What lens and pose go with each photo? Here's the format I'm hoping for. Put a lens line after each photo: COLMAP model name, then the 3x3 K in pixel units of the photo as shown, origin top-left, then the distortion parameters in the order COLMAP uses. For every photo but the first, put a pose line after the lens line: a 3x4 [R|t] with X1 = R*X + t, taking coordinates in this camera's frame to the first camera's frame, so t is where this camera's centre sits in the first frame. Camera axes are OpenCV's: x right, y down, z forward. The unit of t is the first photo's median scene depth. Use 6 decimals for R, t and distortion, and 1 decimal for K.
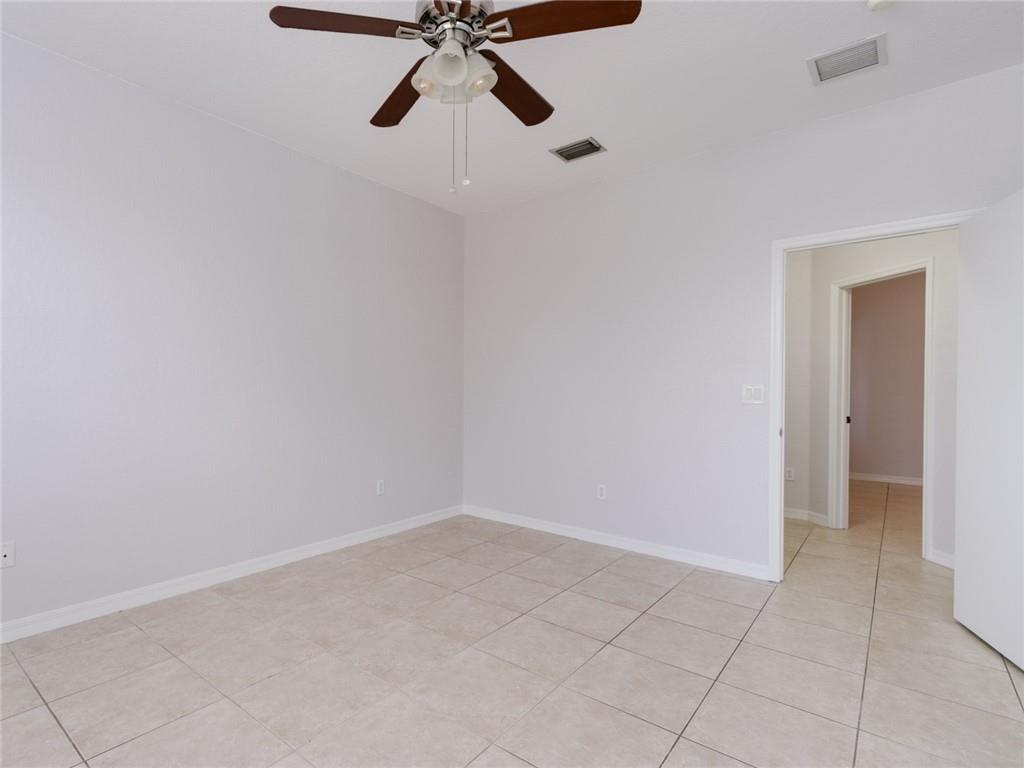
lens RADIAL K [[523.7, 0, 511.5], [0, 523.7, 385.7], [0, 0, 1]] dist [0.010904, -0.005413]
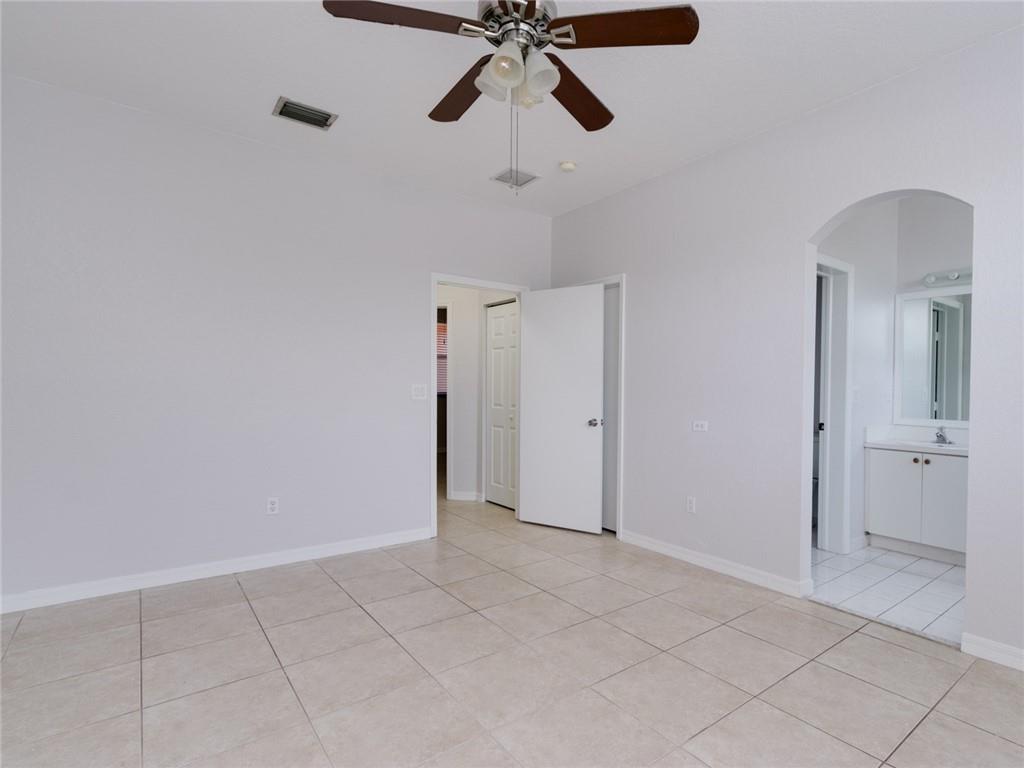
lens RADIAL K [[523.7, 0, 512.8], [0, 523.7, 388.3], [0, 0, 1]] dist [0.010904, -0.005413]
pose [[0.262571, -0.004922, 0.964900, -0.664648], [-0.012417, 0.999887, 0.008480, -0.005835], [-0.964833, -0.014208, 0.262480, 0.462446]]
